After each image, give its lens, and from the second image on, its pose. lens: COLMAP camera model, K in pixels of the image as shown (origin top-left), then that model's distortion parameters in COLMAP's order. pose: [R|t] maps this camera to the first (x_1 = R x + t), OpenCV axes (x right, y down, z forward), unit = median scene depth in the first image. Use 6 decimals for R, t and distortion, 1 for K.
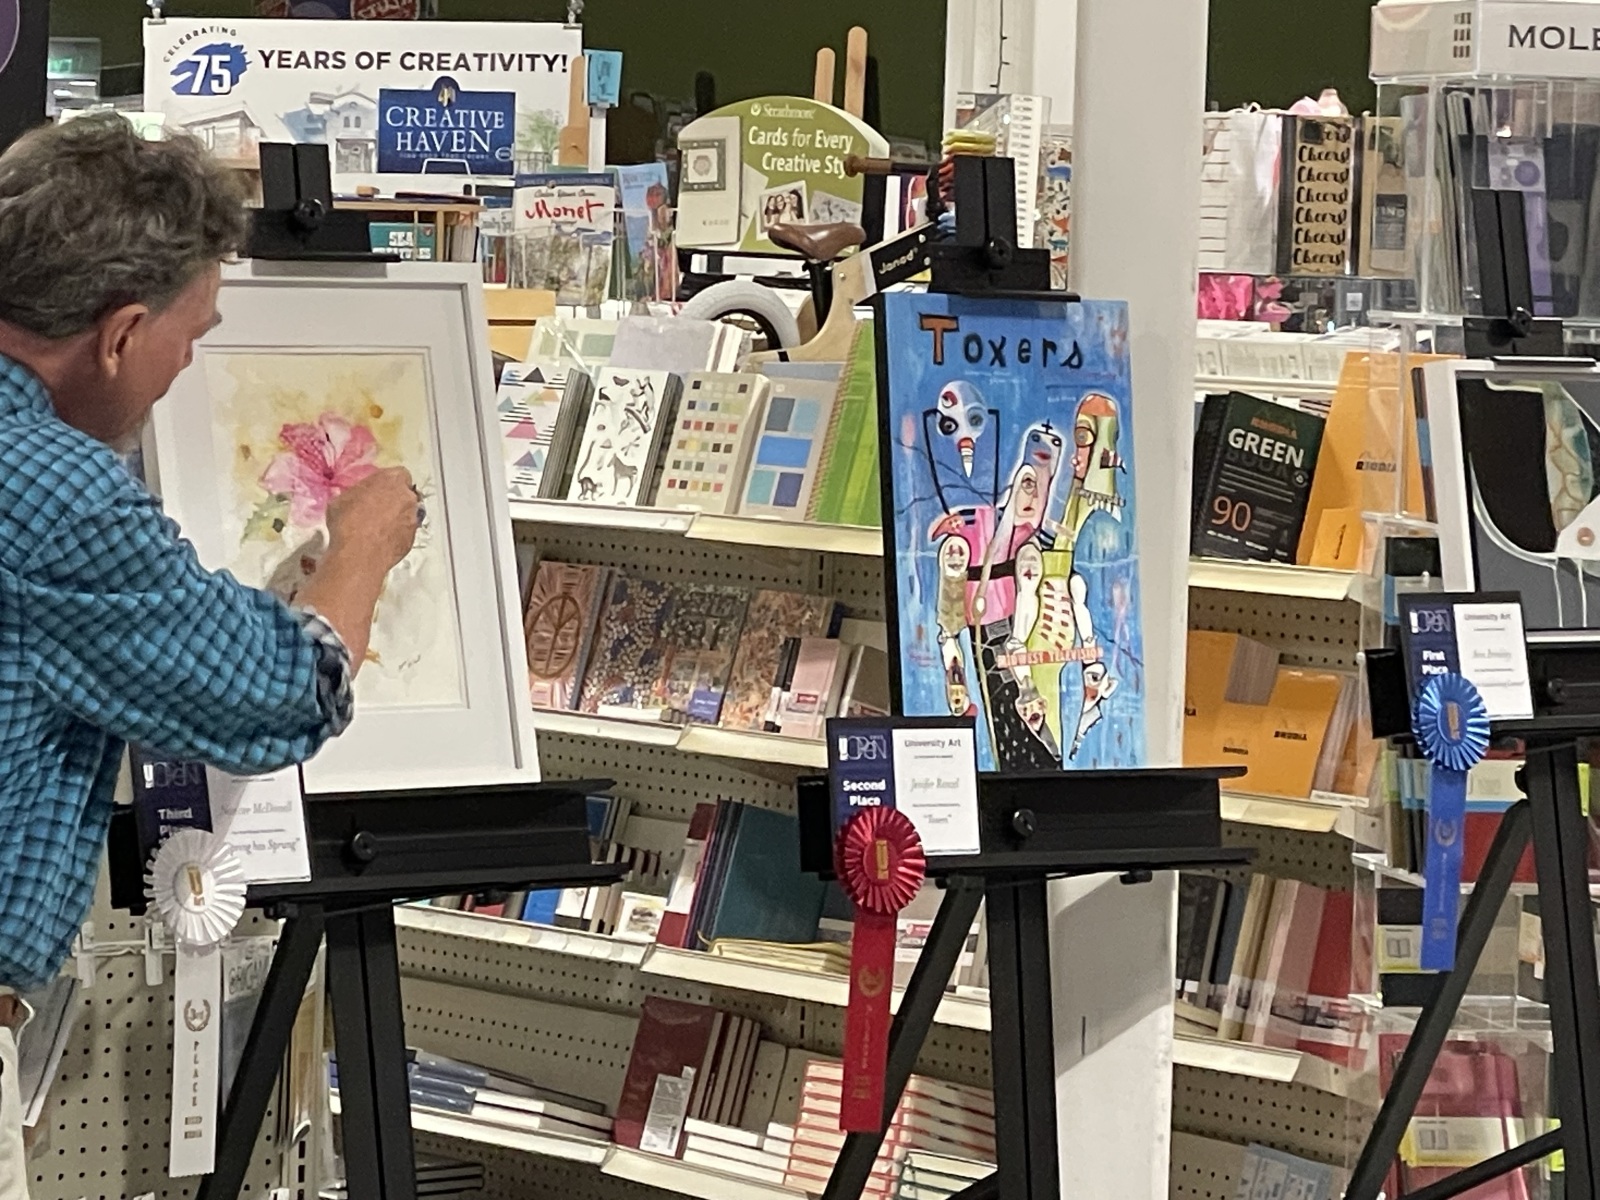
lens RADIAL K [[6593.8, 0, 799.9], [0, 6593.8, 599.9], [0, 0, 1]] dist [-0.155789, -3.157590]
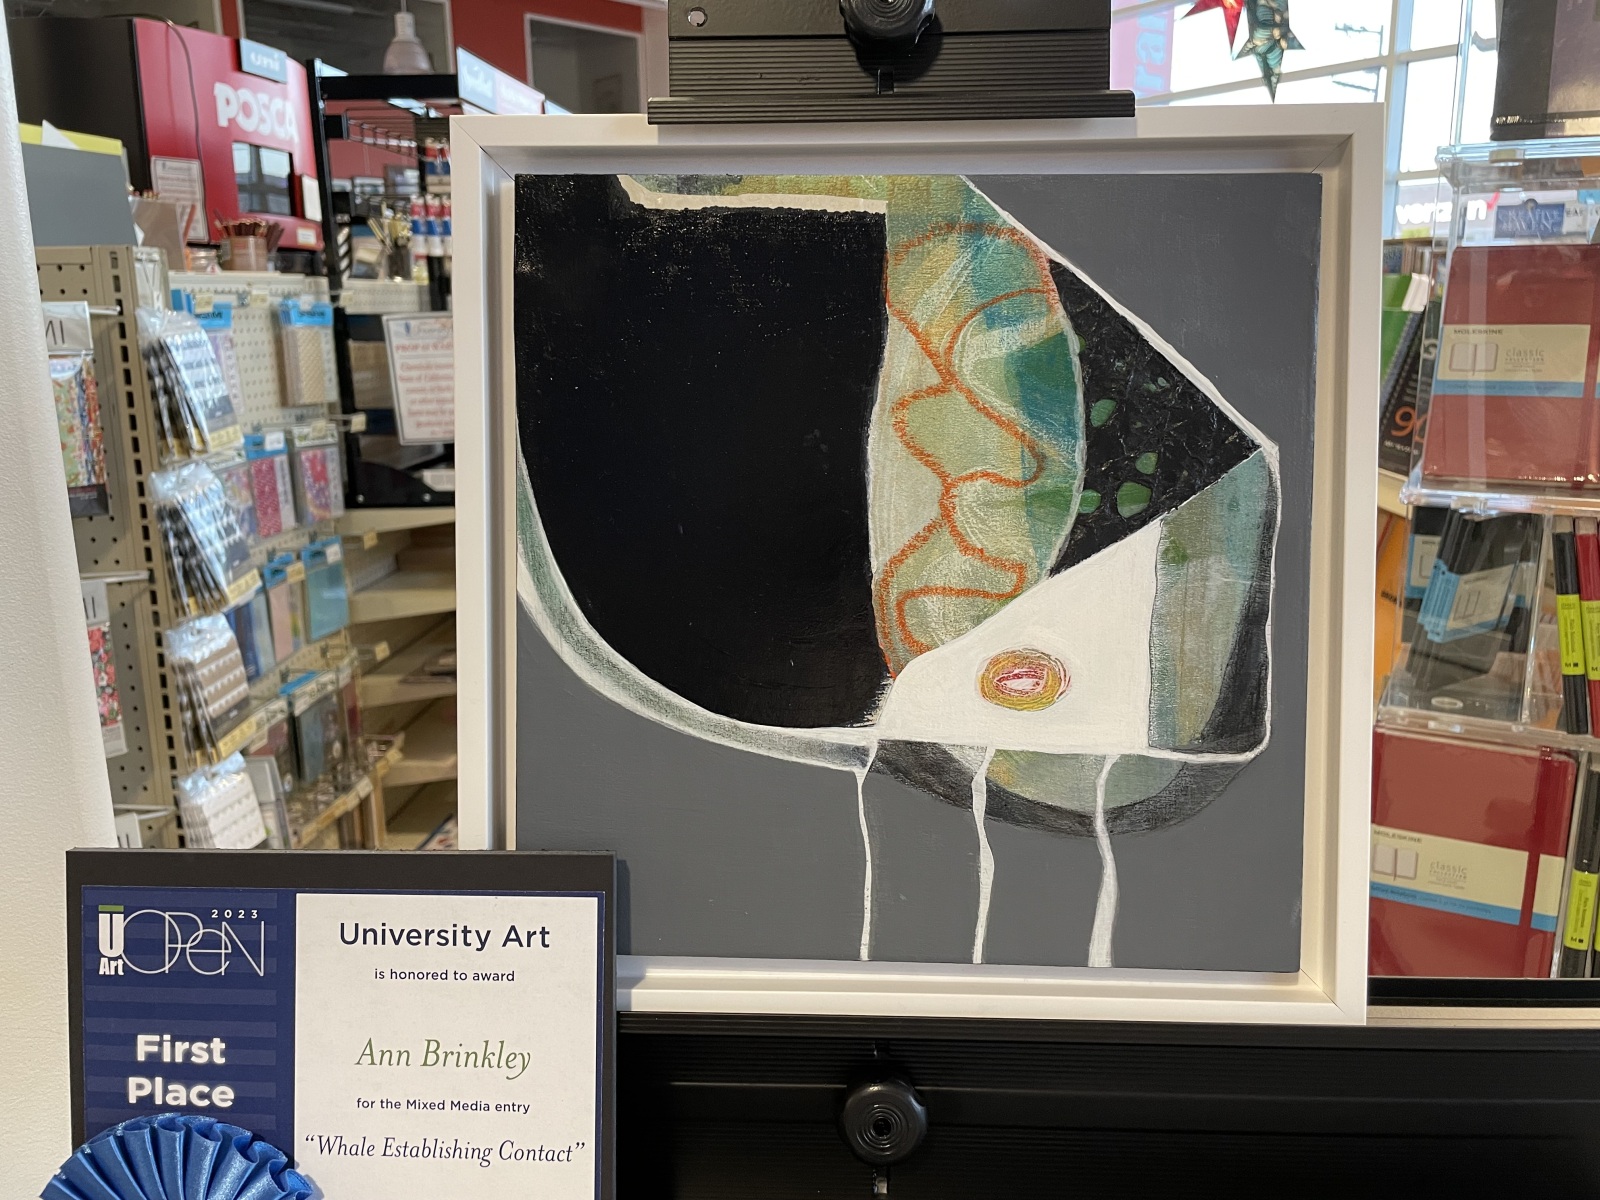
lens RADIAL K [[1200.3, 0, 800.0], [0, 1200.3, 602.9], [0, 0, 1]] dist [0.001265, -0.077681]
pose [[0.711185, 0.135841, -0.689756, 0.151495], [-0.004772, 0.982064, 0.188489, -0.024078], [0.702989, -0.130759, 0.699077, 0.953553]]
